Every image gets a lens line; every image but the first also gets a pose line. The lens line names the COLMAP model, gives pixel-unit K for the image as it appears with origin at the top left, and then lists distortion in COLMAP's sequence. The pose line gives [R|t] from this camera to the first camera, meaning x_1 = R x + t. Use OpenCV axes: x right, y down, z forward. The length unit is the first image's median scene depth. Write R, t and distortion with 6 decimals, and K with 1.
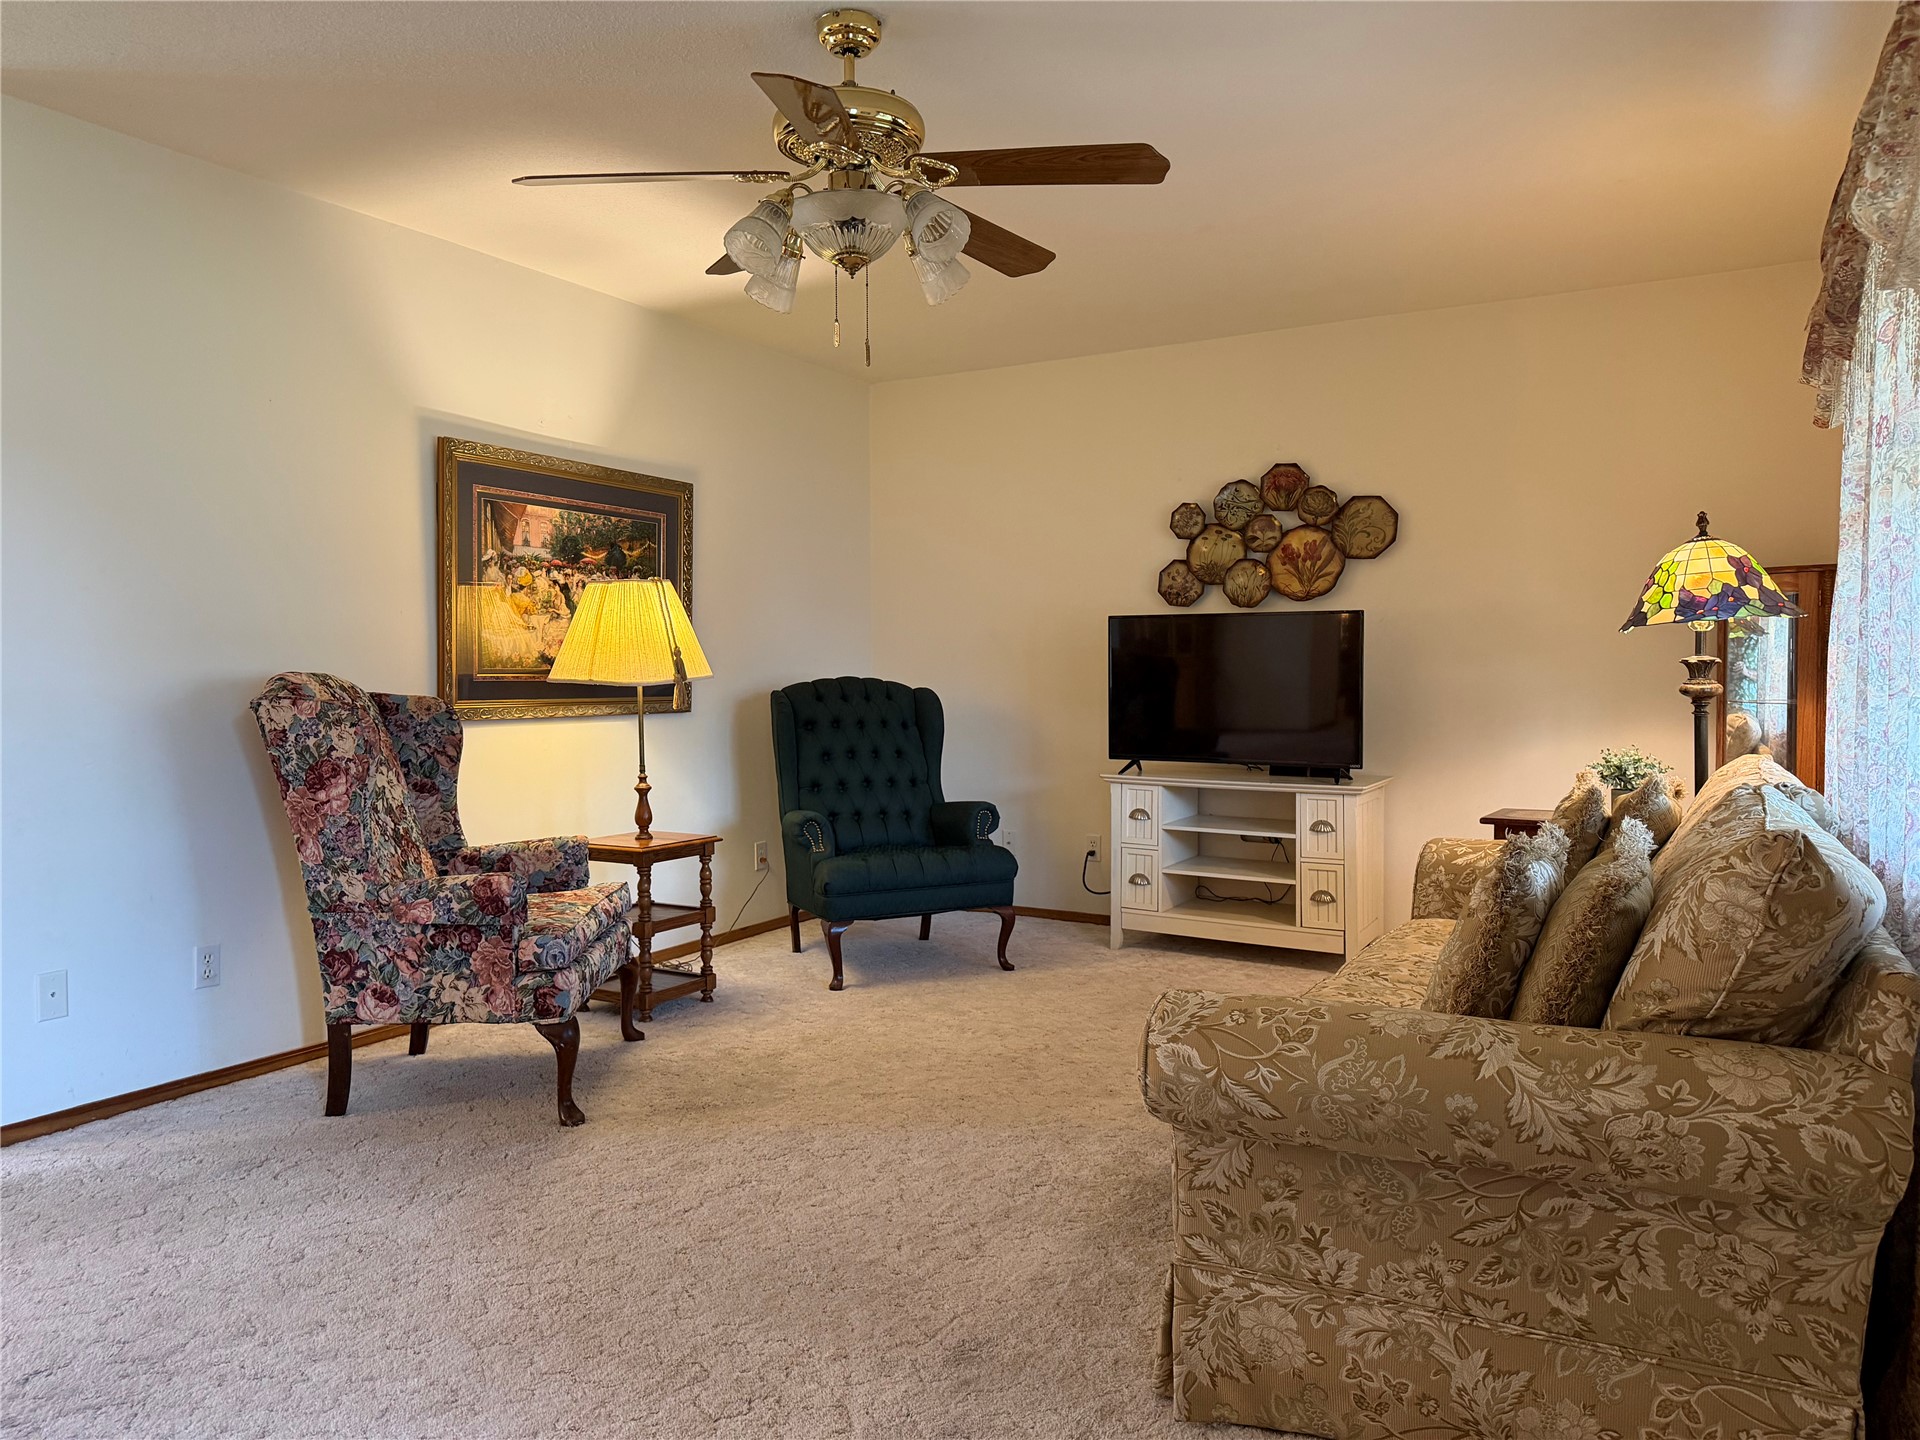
lens RADIAL K [[1348.9, 0, 960.7], [0, 1348.9, 720.1], [0, 0, 1]] dist [0.032170, -0.038797]
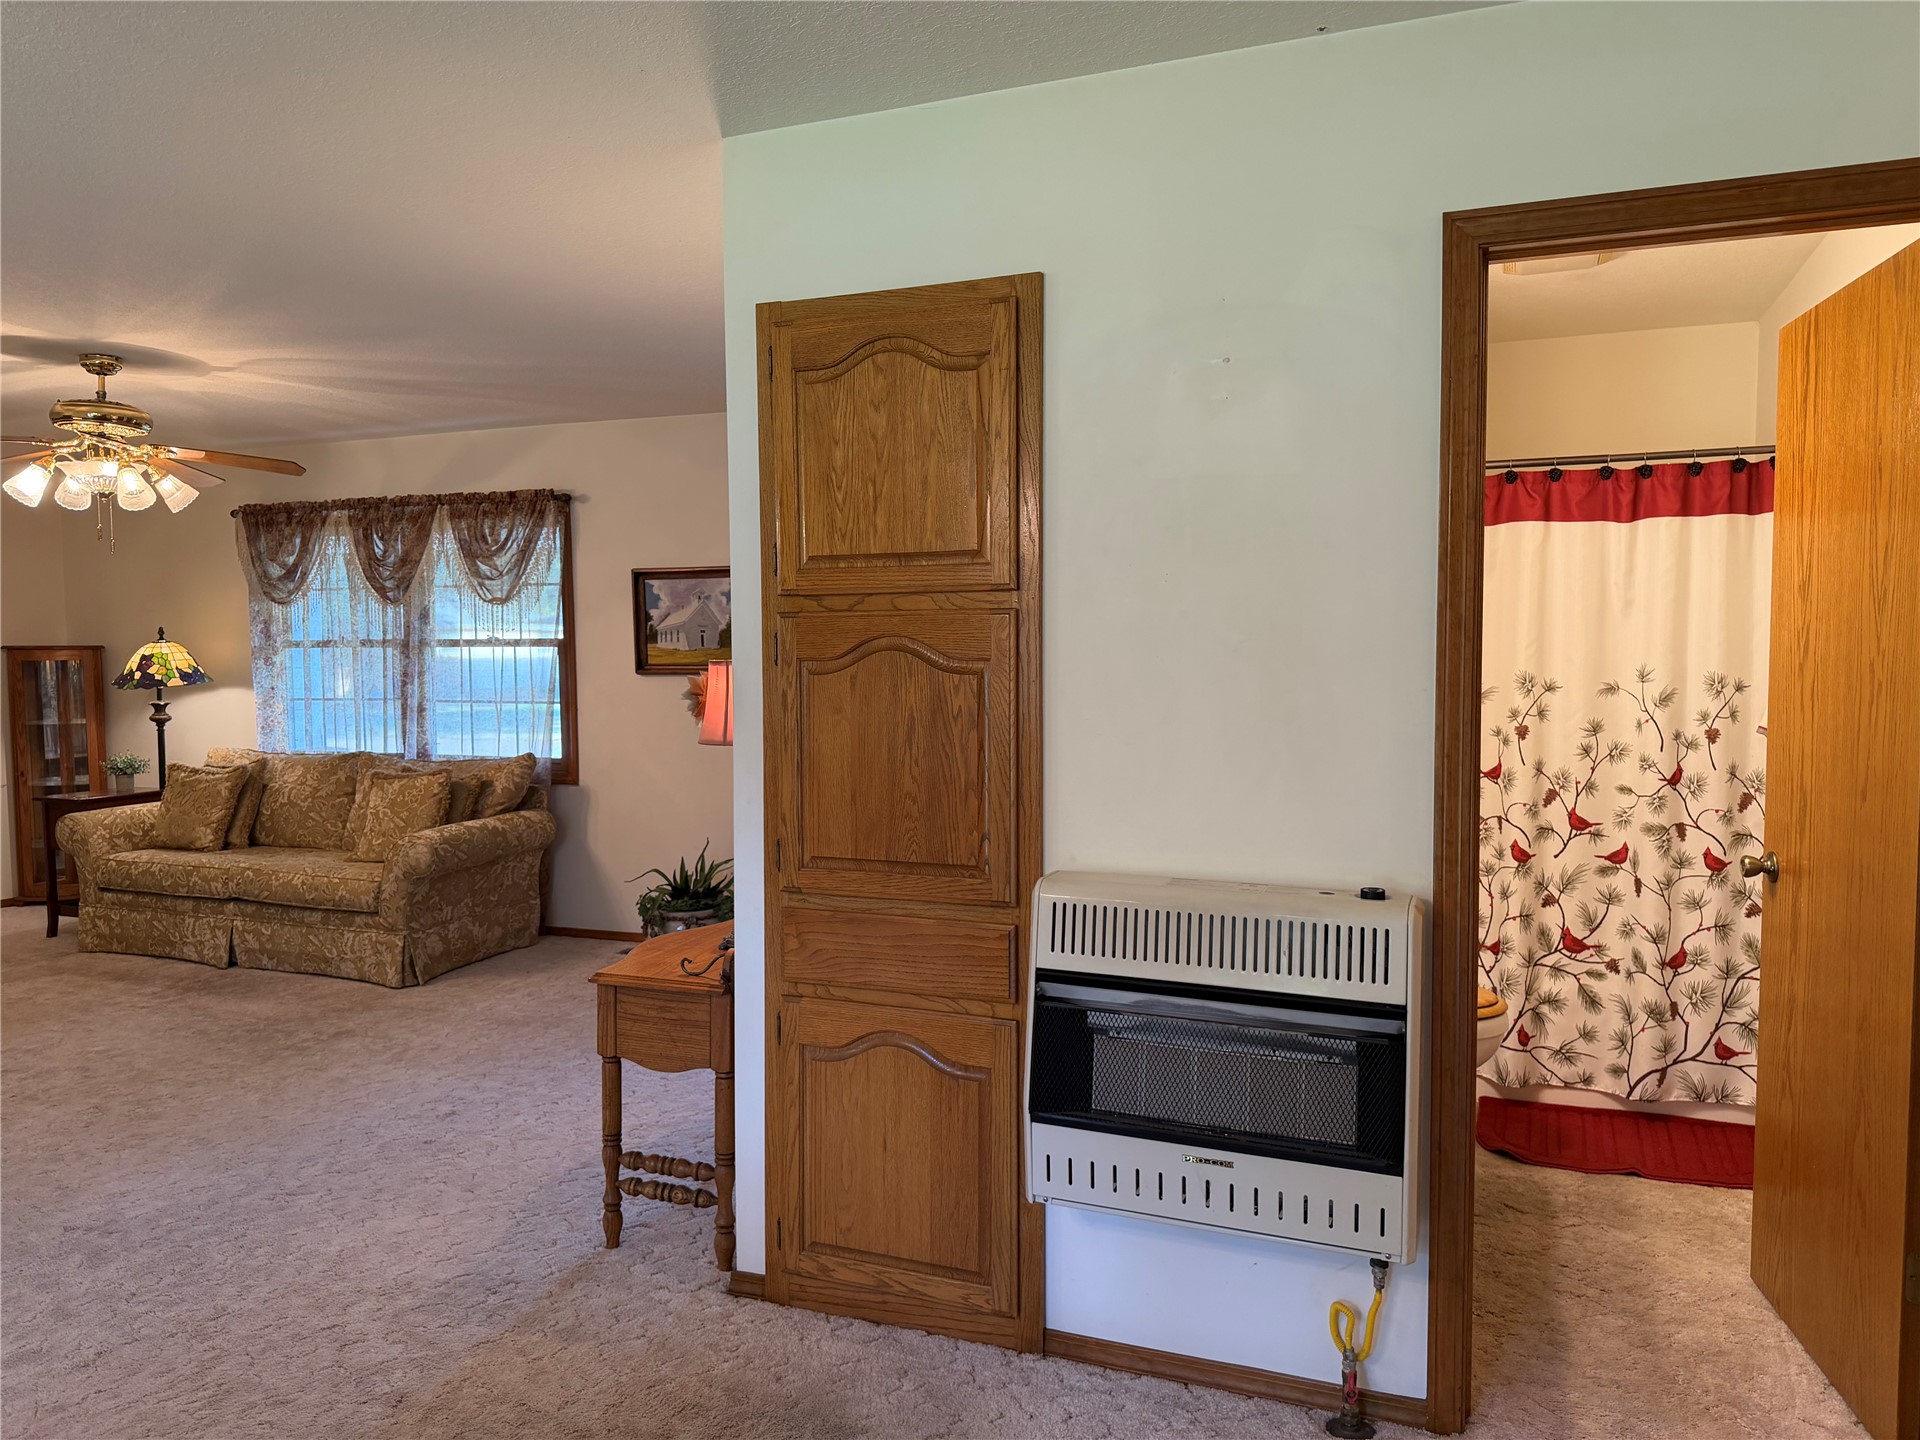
lens RADIAL K [[1348.9, 0, 967.9], [0, 1348.9, 736.4], [0, 0, 1]] dist [0.032170, -0.038797]
pose [[-0.145540, -0.067655, 0.987036, -1.141699], [0.044327, 0.996211, 0.074820, -0.068241], [-0.988359, 0.054641, -0.141990, 0.098809]]
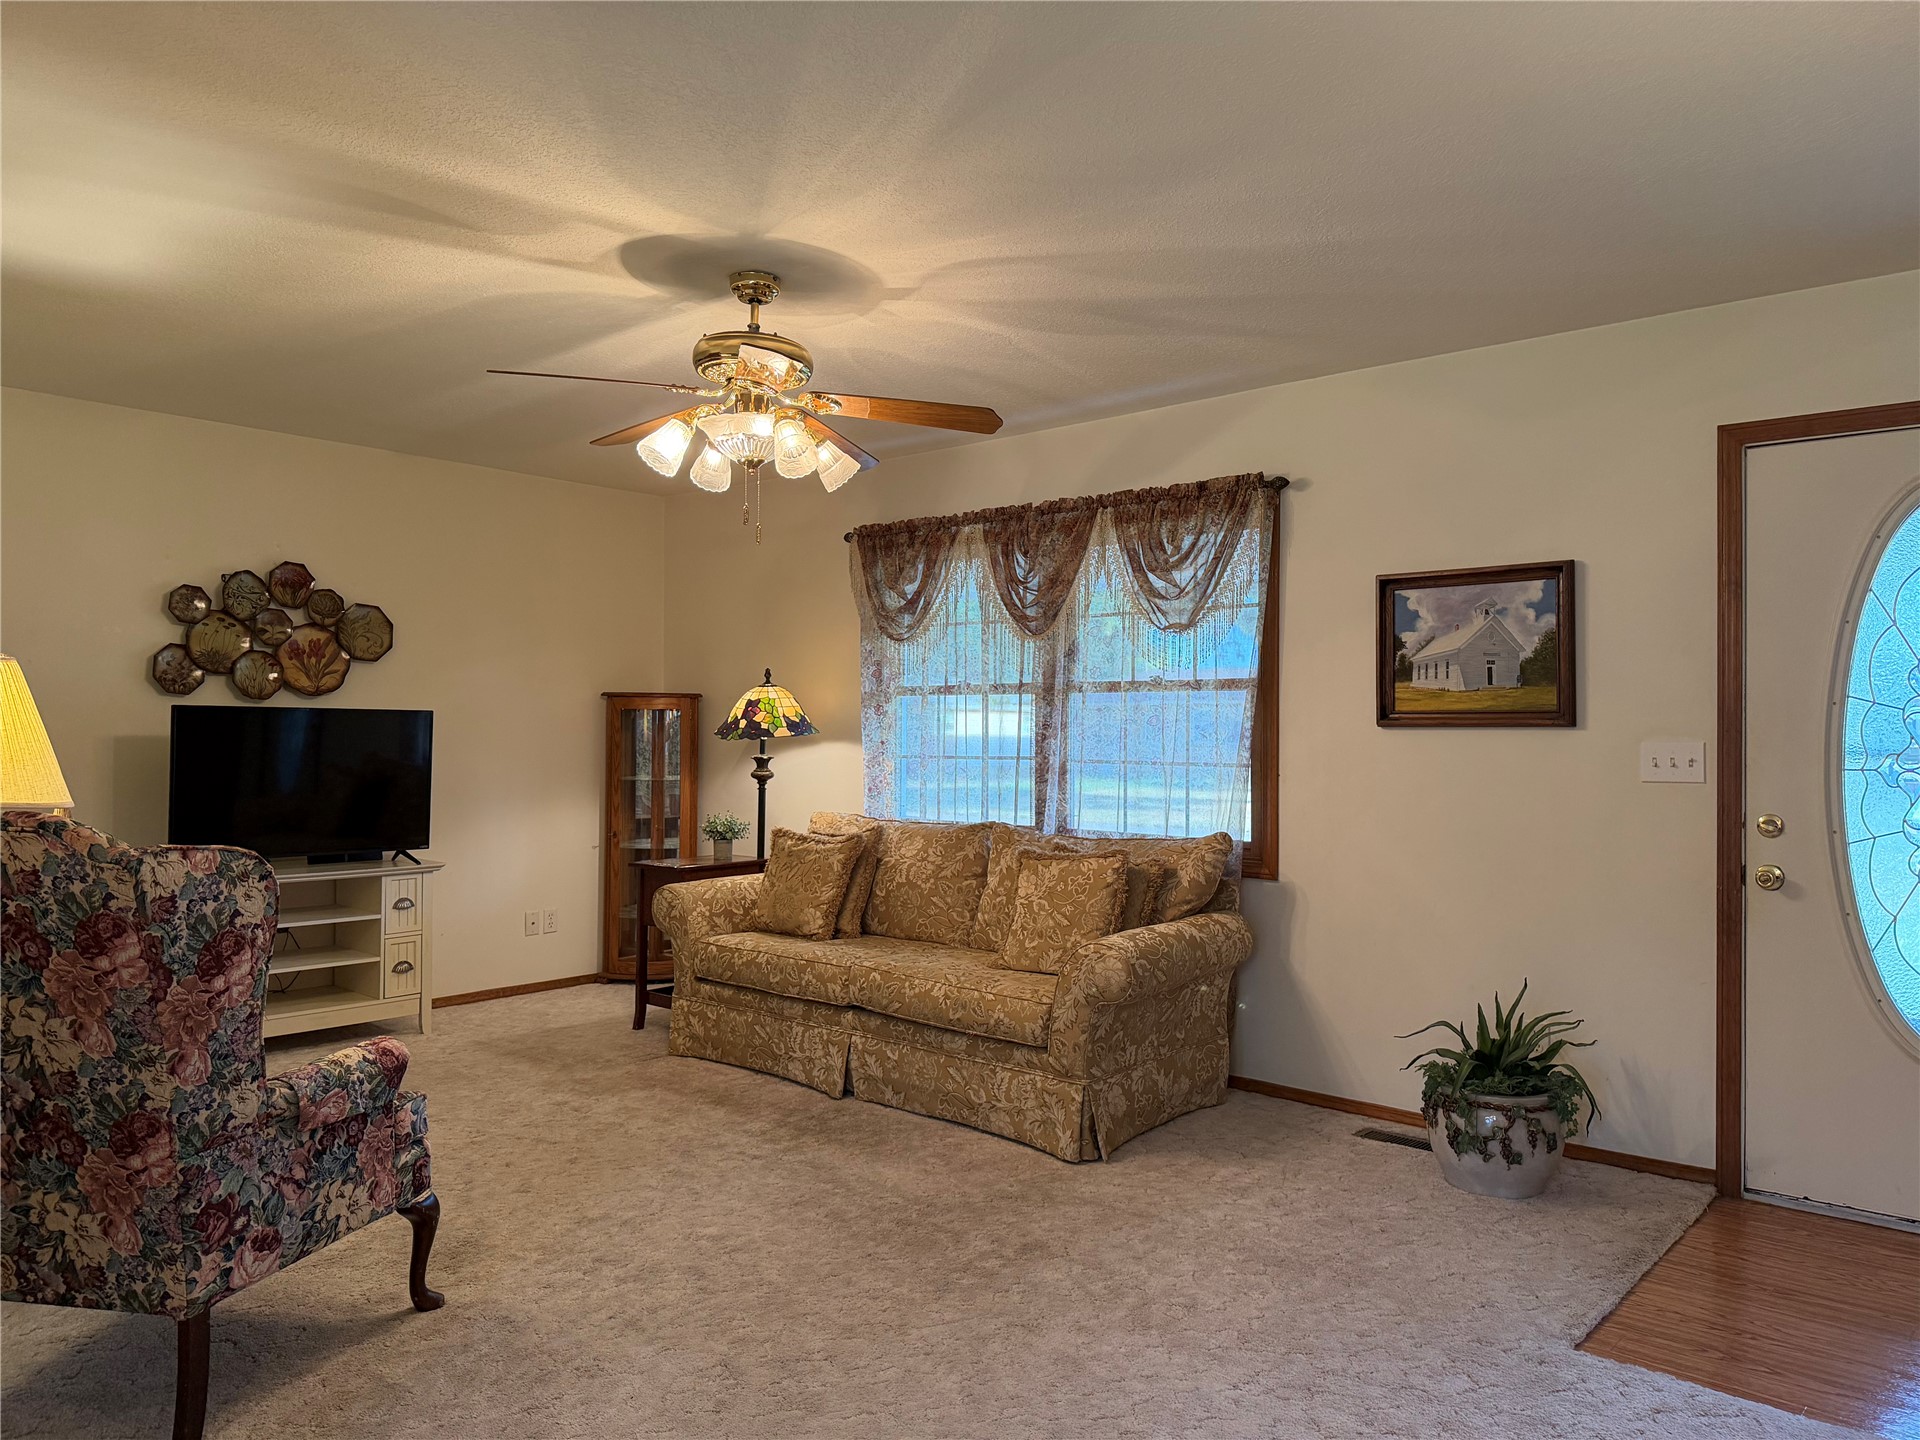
lens RADIAL K [[1348.9, 0, 975.8], [0, 1348.9, 715.8], [0, 0, 1]] dist [0.032170, -0.038797]
pose [[0.187590, 0.015263, 0.982129, -0.747978], [0.027881, 0.999394, -0.020857, -0.039514], [-0.981852, 0.031295, 0.187051, 0.325269]]
